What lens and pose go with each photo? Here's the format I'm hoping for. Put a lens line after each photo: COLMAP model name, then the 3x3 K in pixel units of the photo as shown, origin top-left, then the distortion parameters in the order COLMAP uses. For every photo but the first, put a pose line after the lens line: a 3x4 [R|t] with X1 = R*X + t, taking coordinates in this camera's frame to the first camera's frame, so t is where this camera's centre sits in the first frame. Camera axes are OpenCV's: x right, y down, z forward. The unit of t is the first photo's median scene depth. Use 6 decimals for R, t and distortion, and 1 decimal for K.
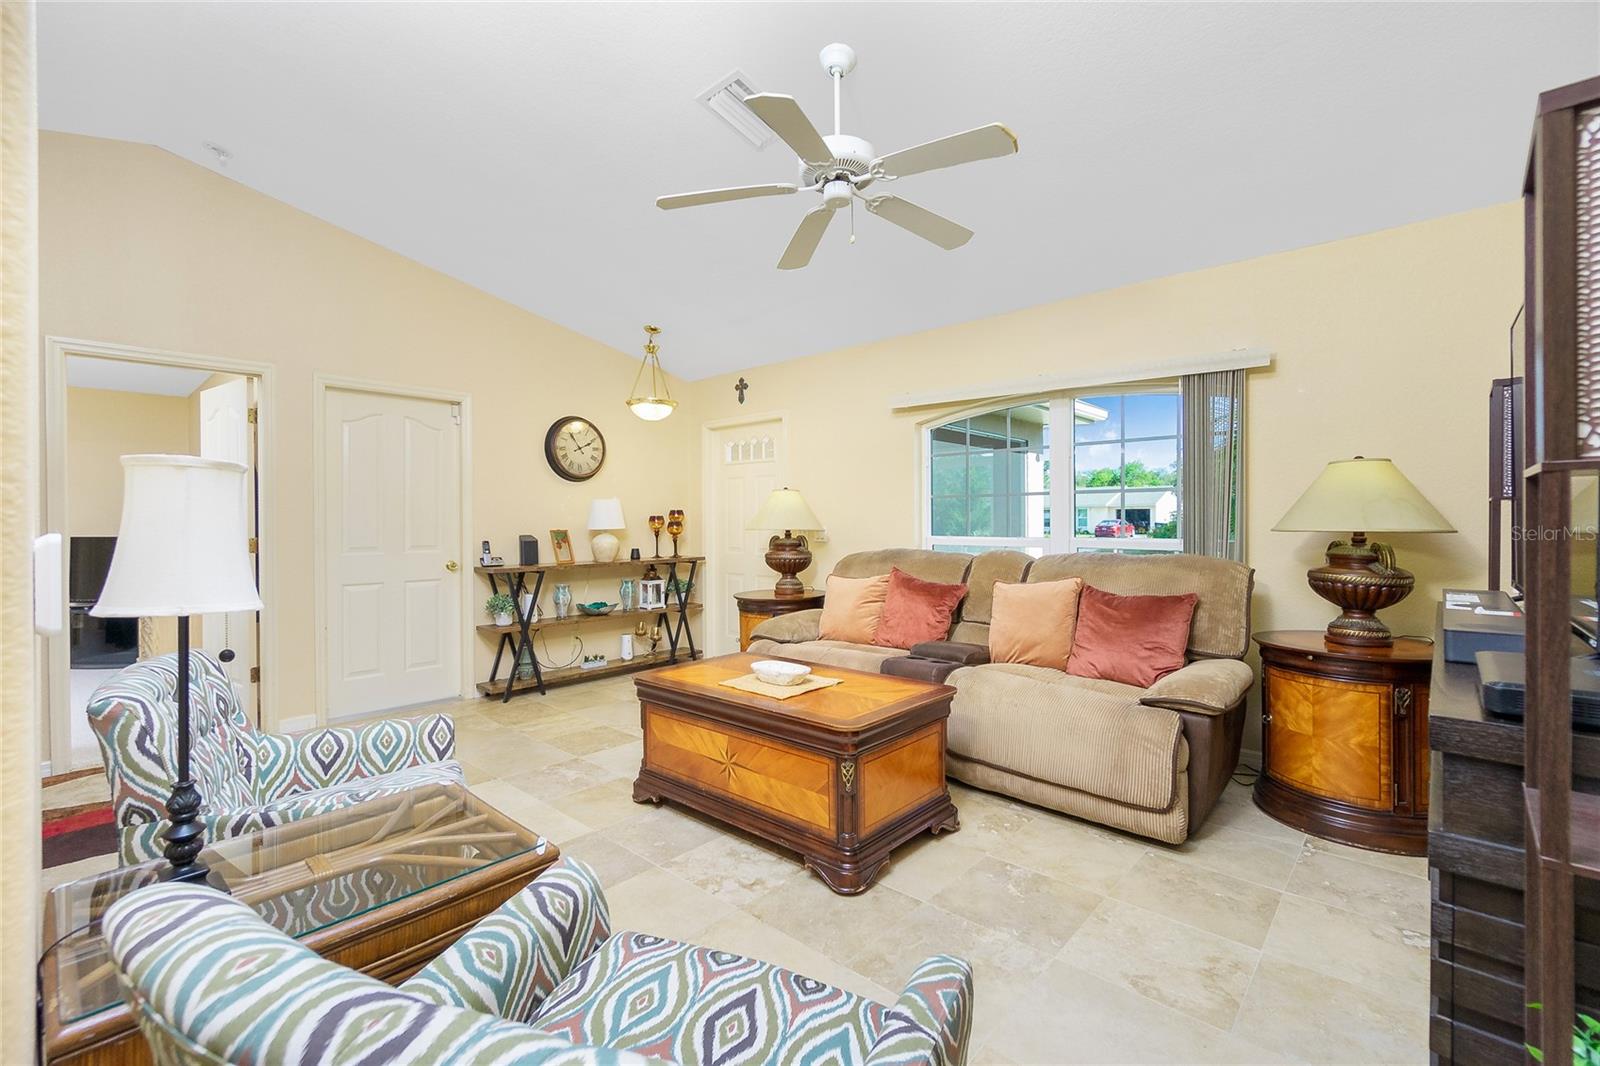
lens RADIAL K [[700.8, 0, 797.1], [0, 700.8, 526.8], [0, 0, 1]] dist [-0.015051, 0.007062]
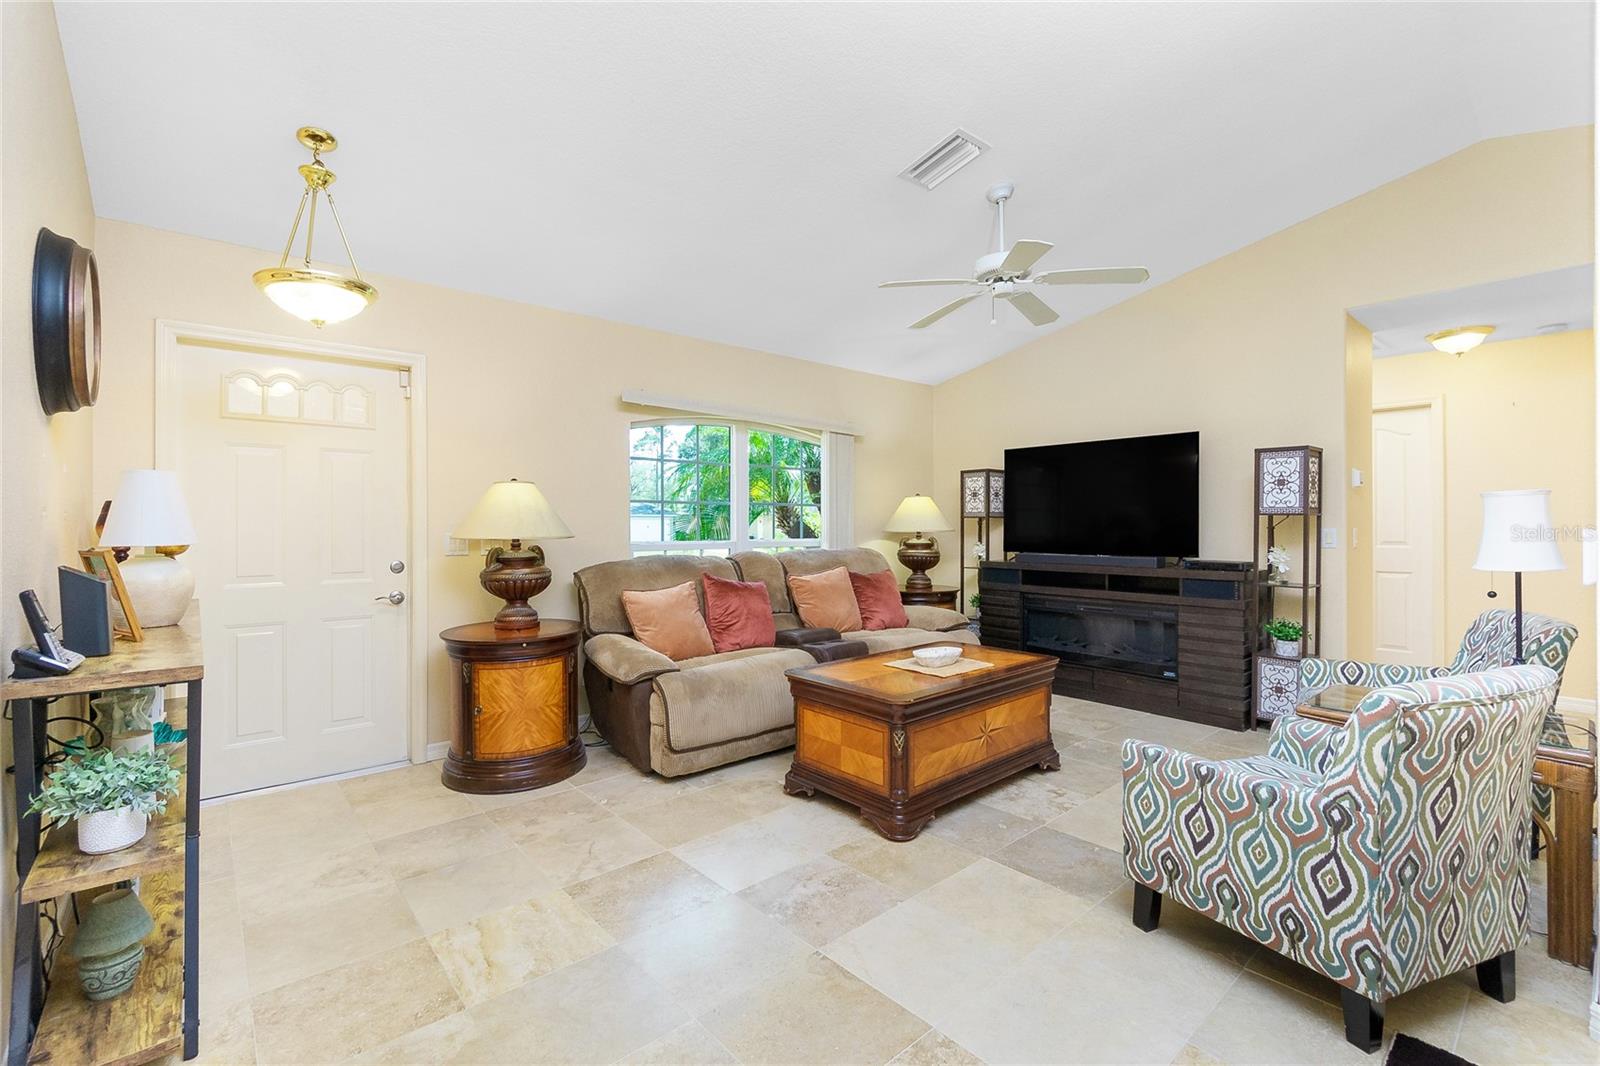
lens RADIAL K [[700.8, 0, 797.9], [0, 700.8, 528.6], [0, 0, 1]] dist [-0.015051, 0.007062]
pose [[0.103694, 0.004245, 0.994600, -0.699697], [0.009399, 0.999942, -0.005248, 0.000632], [-0.994565, 0.009892, 0.103648, 0.646696]]
